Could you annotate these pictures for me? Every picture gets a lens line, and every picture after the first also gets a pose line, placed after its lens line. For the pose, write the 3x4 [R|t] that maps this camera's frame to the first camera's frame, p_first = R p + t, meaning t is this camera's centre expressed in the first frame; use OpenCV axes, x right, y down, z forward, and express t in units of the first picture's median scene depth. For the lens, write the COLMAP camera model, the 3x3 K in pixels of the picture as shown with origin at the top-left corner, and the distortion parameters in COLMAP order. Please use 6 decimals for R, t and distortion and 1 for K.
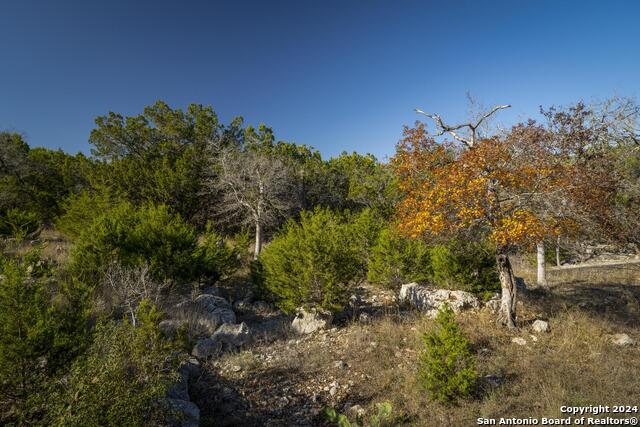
lens RADIAL K [[355.8, 0, 319.6], [0, 355.8, 214.0], [0, 0, 1]] dist [0.005686, 0.000399]
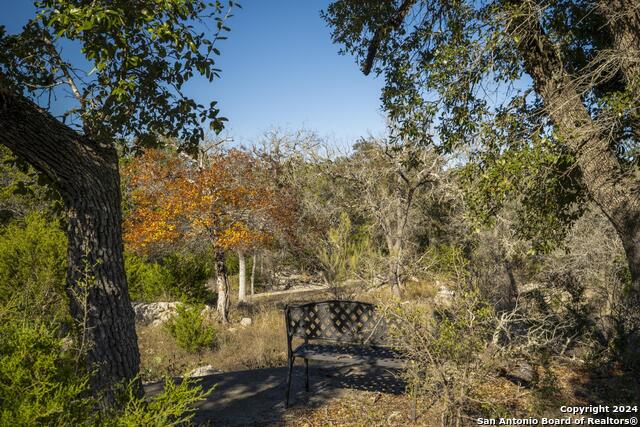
lens RADIAL K [[608.3, 0, 320.0], [0, 608.3, 213.4], [0, 0, 1]] dist [0.001444, 0.000000]
pose [[0.763604, 0.049550, 0.643781, -0.529595], [-0.025413, 0.998585, -0.046715, 0.043978], [-0.645185, 0.019311, 0.763782, -0.734096]]
